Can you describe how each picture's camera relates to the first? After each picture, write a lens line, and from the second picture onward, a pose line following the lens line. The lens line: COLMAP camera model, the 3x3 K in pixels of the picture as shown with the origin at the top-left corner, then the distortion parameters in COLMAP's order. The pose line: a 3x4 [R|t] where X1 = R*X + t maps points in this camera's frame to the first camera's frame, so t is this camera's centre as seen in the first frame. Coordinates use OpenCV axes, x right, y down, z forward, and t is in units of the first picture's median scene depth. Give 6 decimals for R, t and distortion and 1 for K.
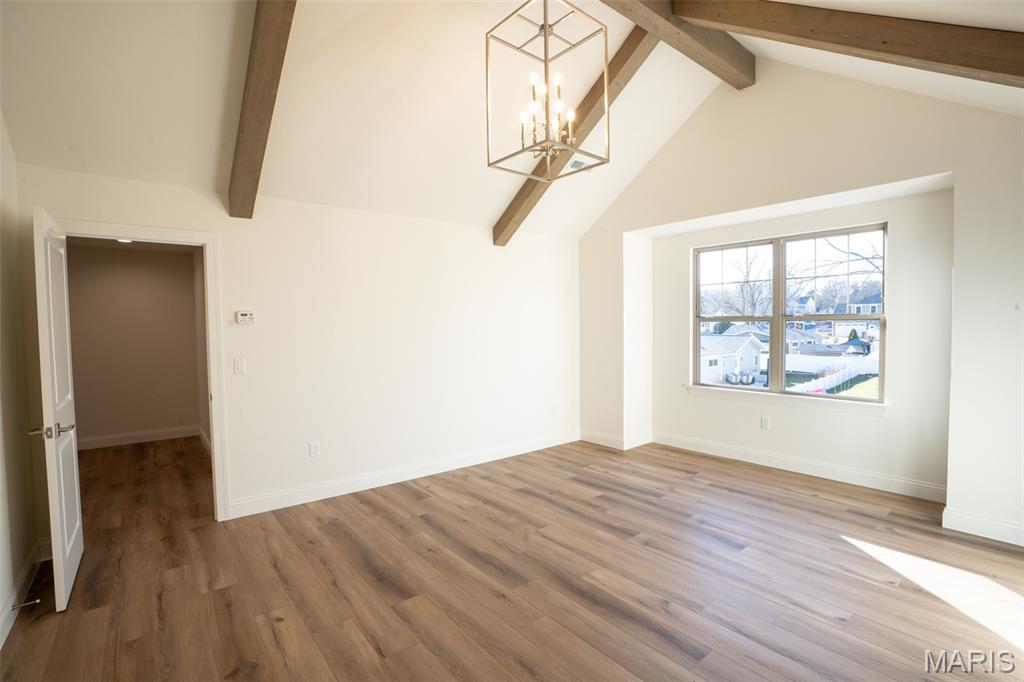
lens RADIAL K [[471.3, 0, 503.1], [0, 471.3, 345.6], [0, 0, 1]] dist [-0.078169, 0.029901]
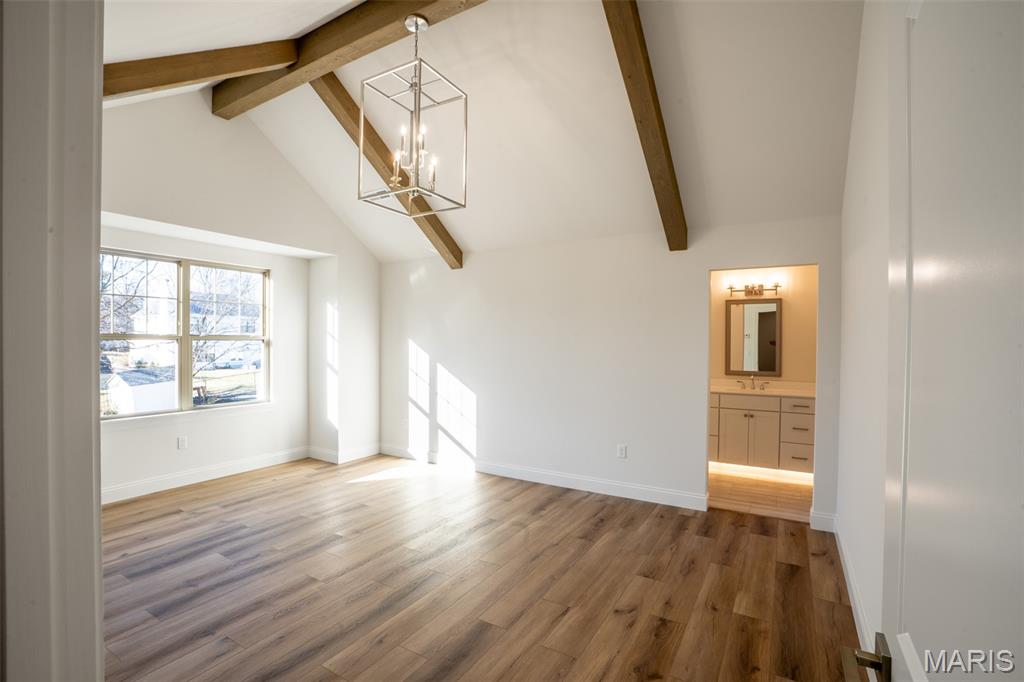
lens RADIAL K [[471.0, 0, 506.9], [0, 471.0, 345.5], [0, 0, 1]] dist [-0.059284, 0.020893]
pose [[-0.349241, -0.000812, 0.937032, -0.725066], [0.036904, 0.999212, 0.014620, -0.036584], [-0.936306, 0.039686, -0.348936, 0.815125]]
